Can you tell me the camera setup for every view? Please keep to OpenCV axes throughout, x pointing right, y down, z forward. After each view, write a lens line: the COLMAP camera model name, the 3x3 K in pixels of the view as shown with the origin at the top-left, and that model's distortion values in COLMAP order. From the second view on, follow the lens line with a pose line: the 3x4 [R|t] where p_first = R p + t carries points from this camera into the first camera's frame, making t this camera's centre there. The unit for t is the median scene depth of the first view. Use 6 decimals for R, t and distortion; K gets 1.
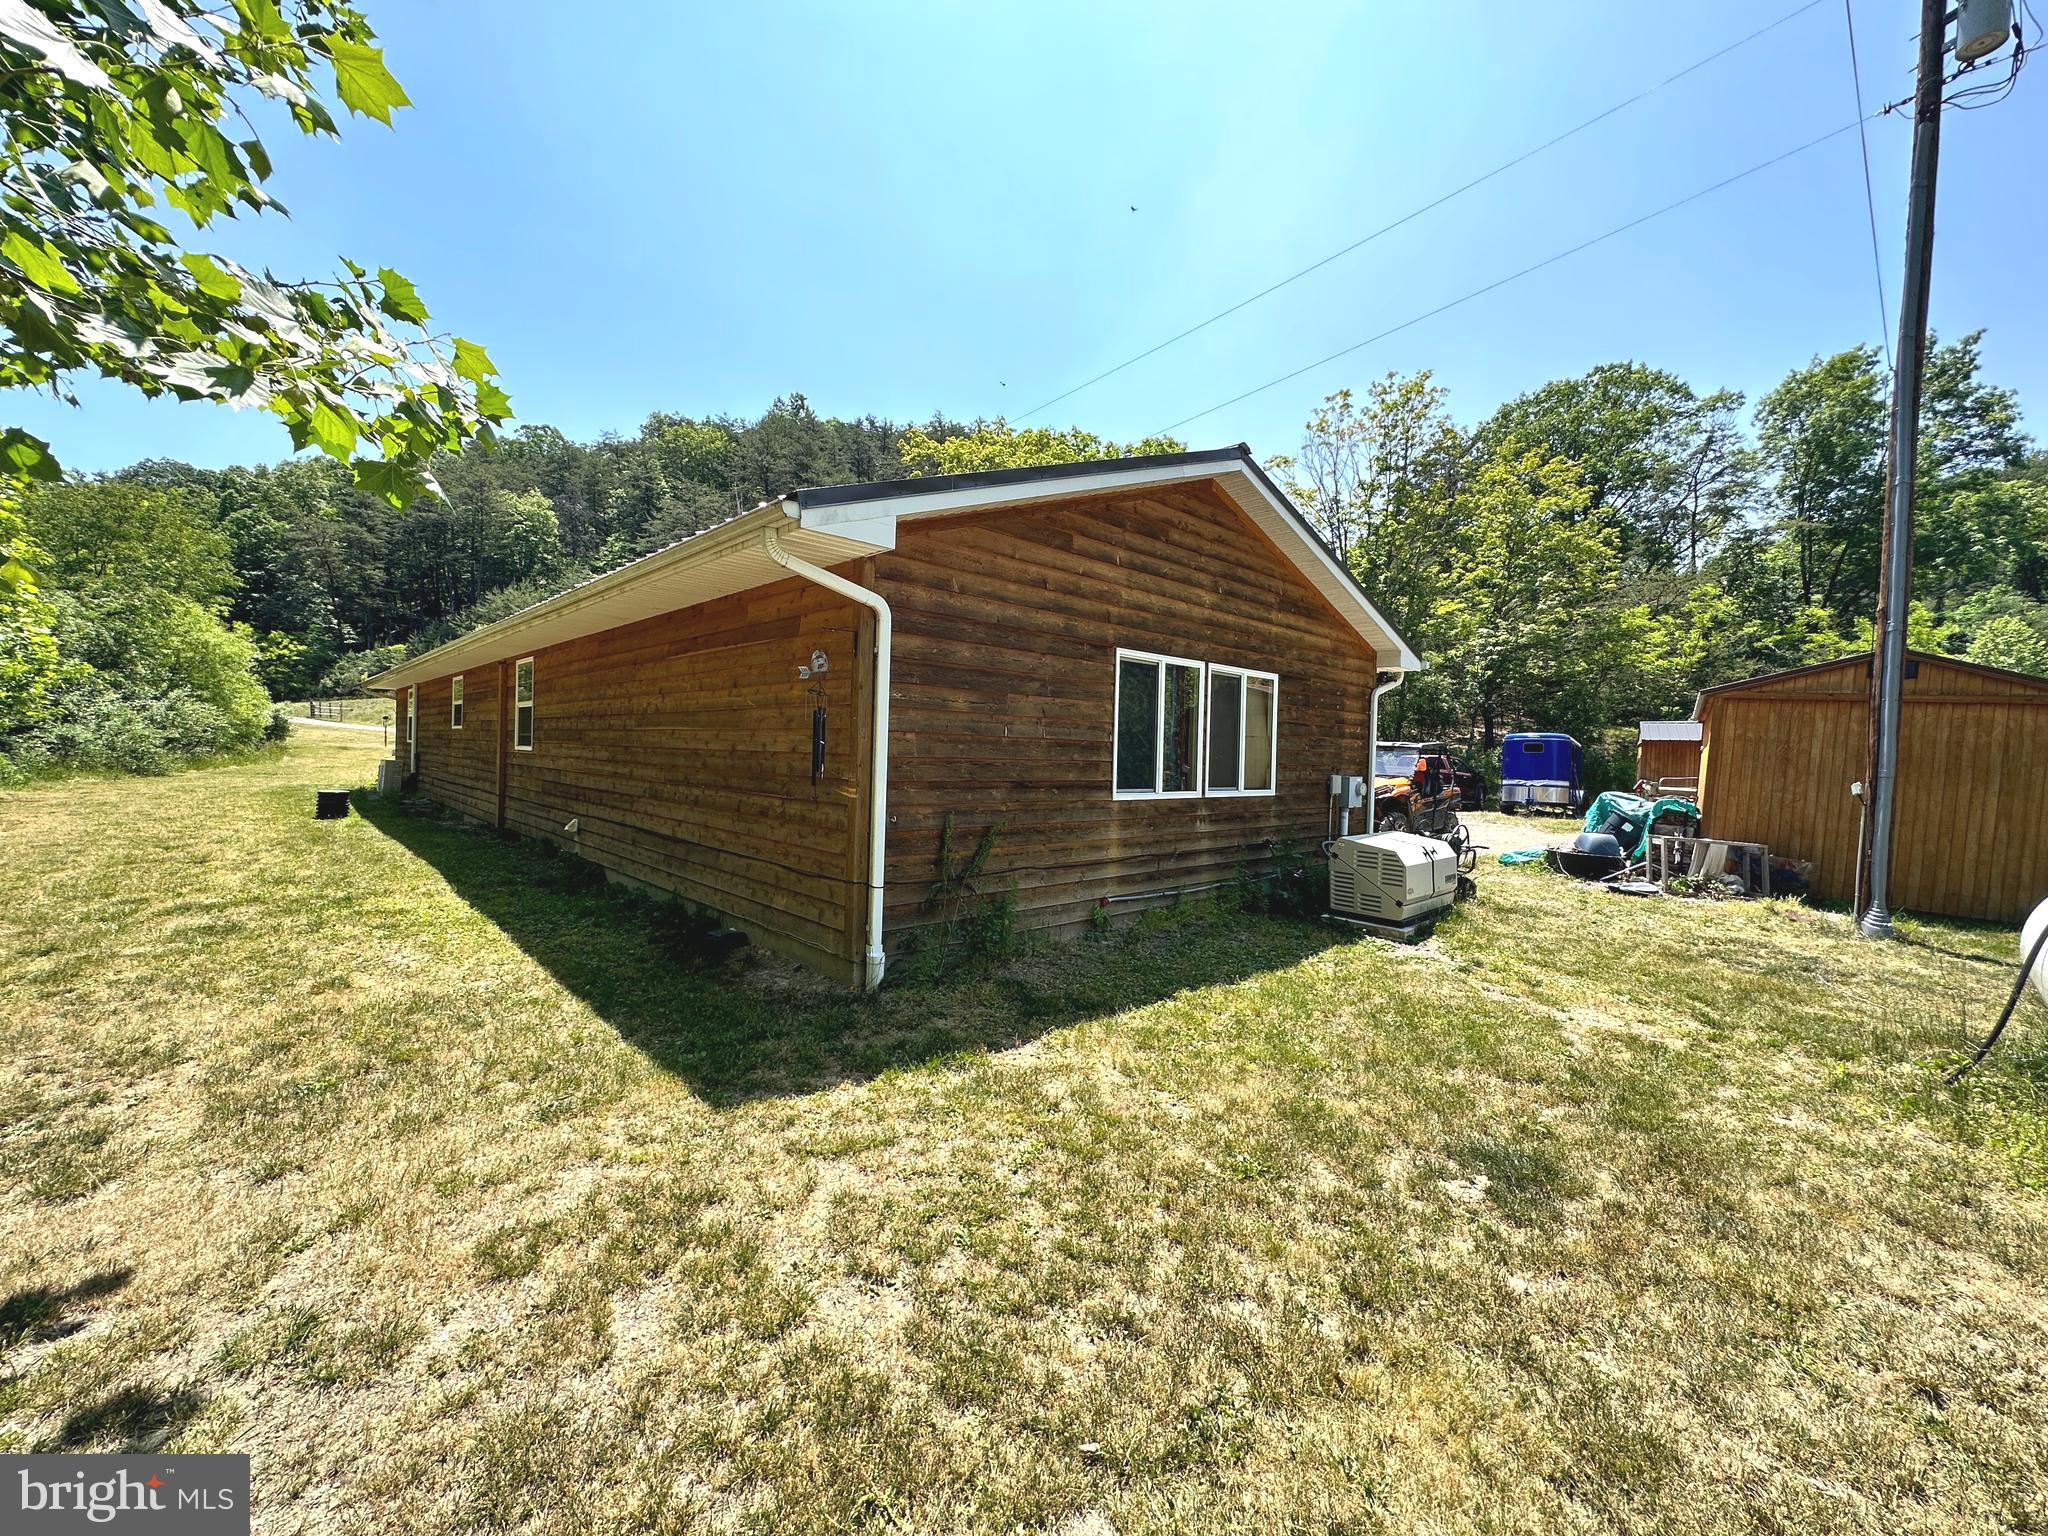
lens RADIAL K [[815.1, 0, 1028.5], [0, 815.1, 774.9], [0, 0, 1]] dist [-0.002594, 0.000353]
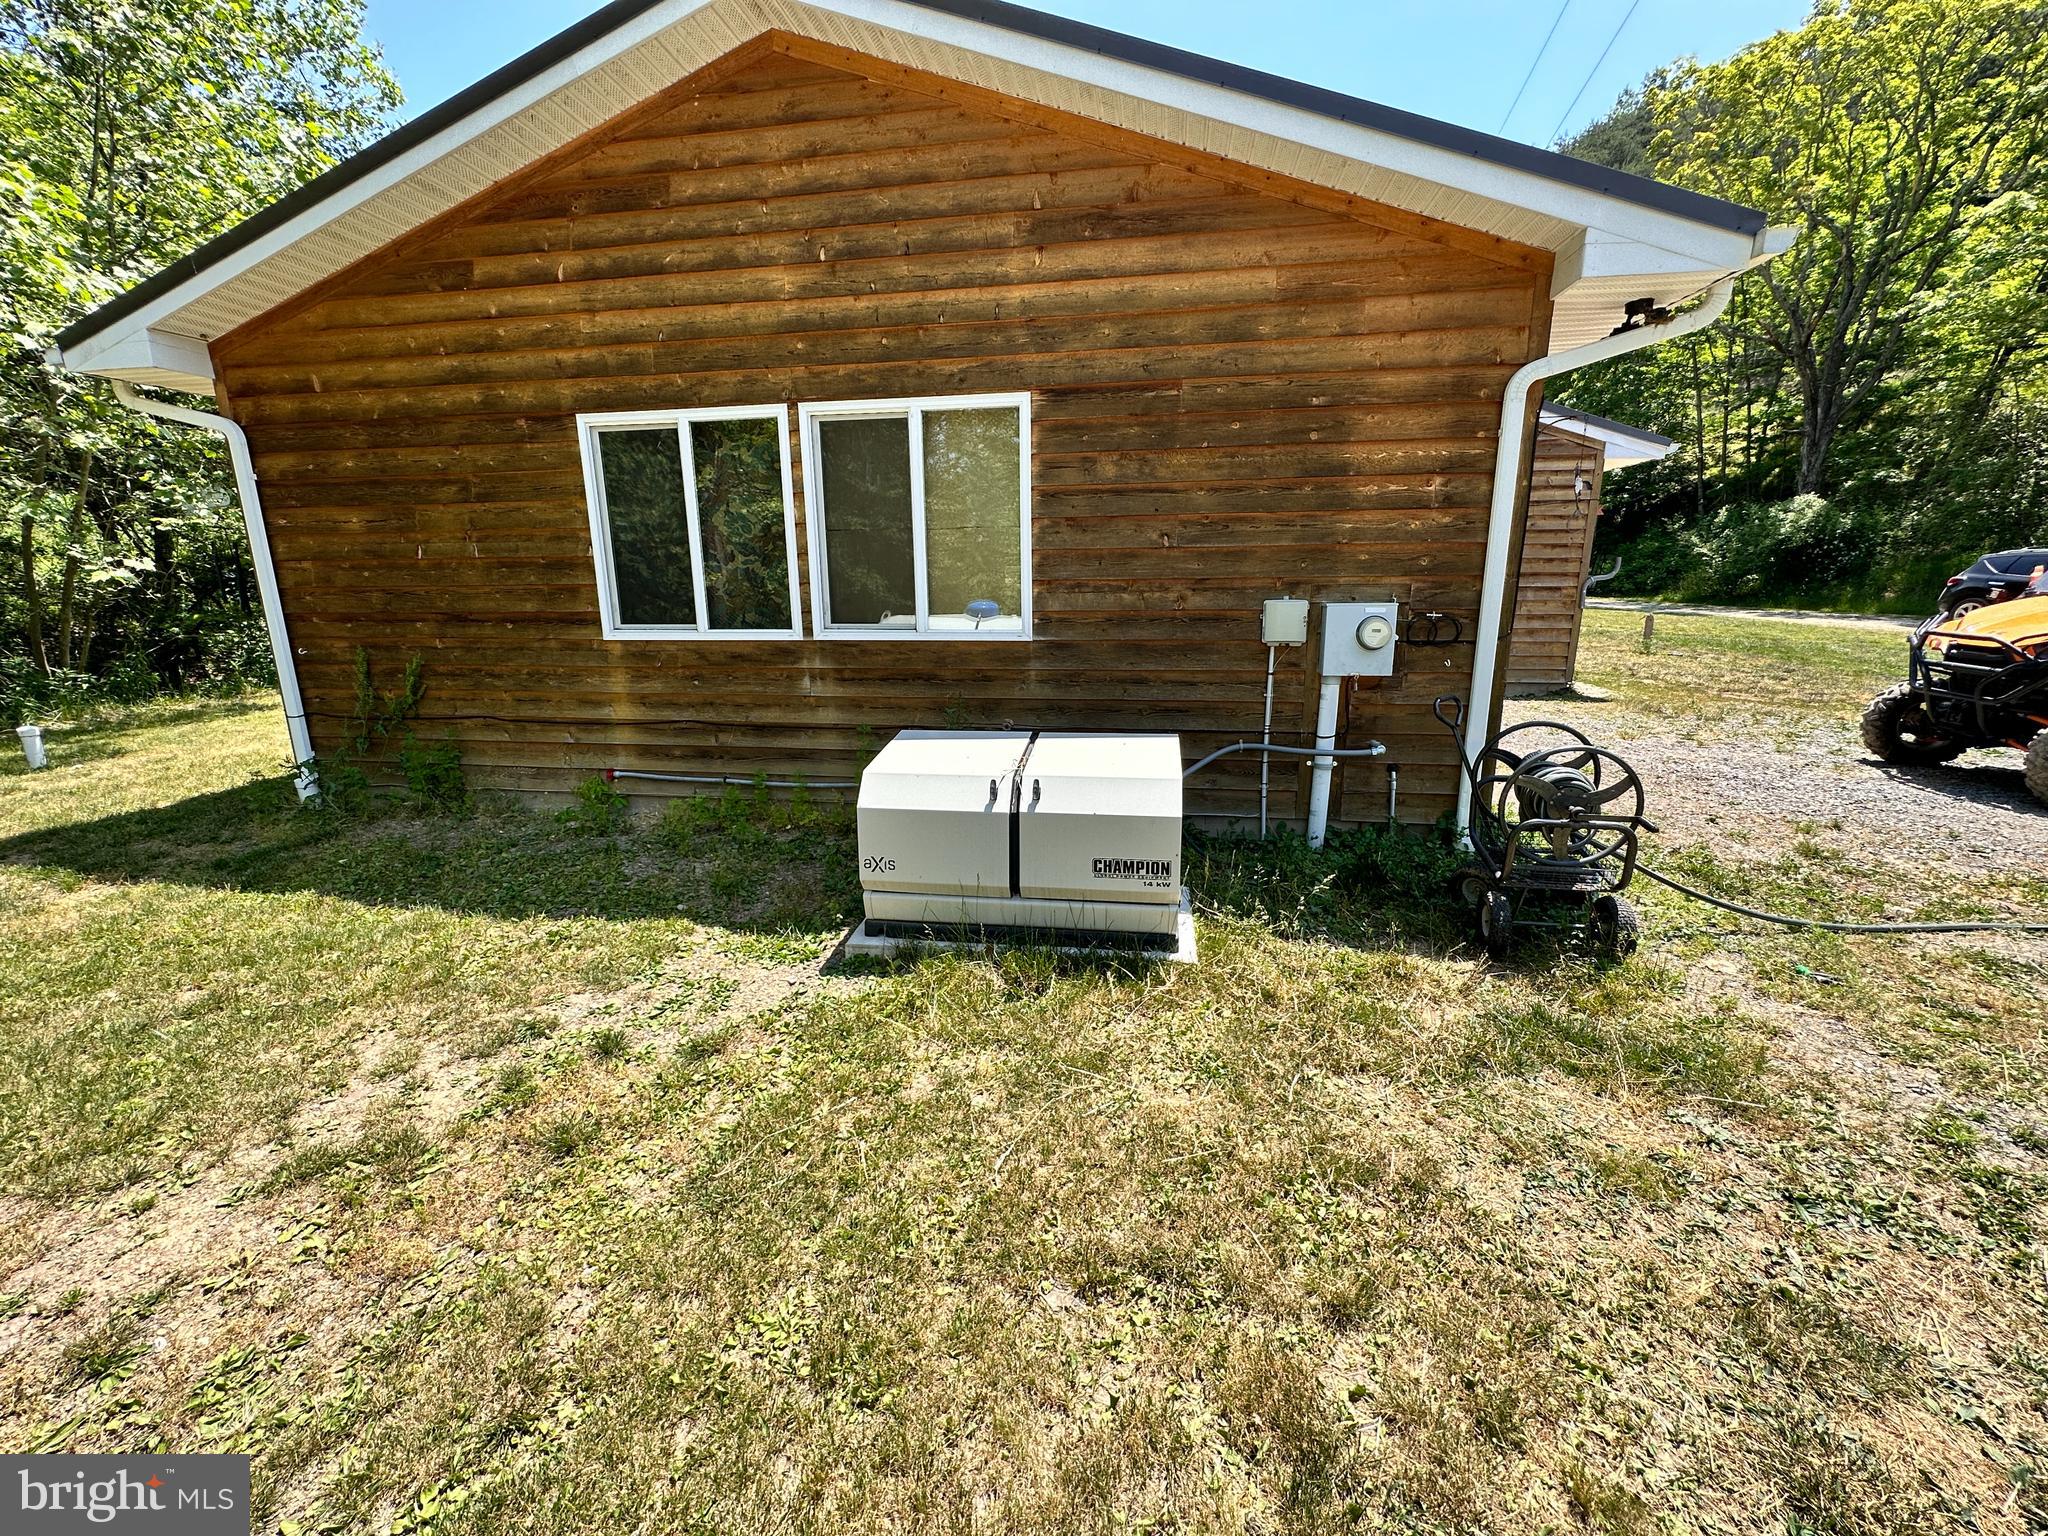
lens RADIAL K [[815.1, 0, 1025.1], [0, 815.1, 768.3], [0, 0, 1]] dist [-0.002594, 0.000353]
pose [[0.604777, 0.153190, -0.781523, 0.886375], [0.006074, 0.980410, 0.196875, 0.002843], [0.796372, -0.123812, 0.591999, 0.830605]]
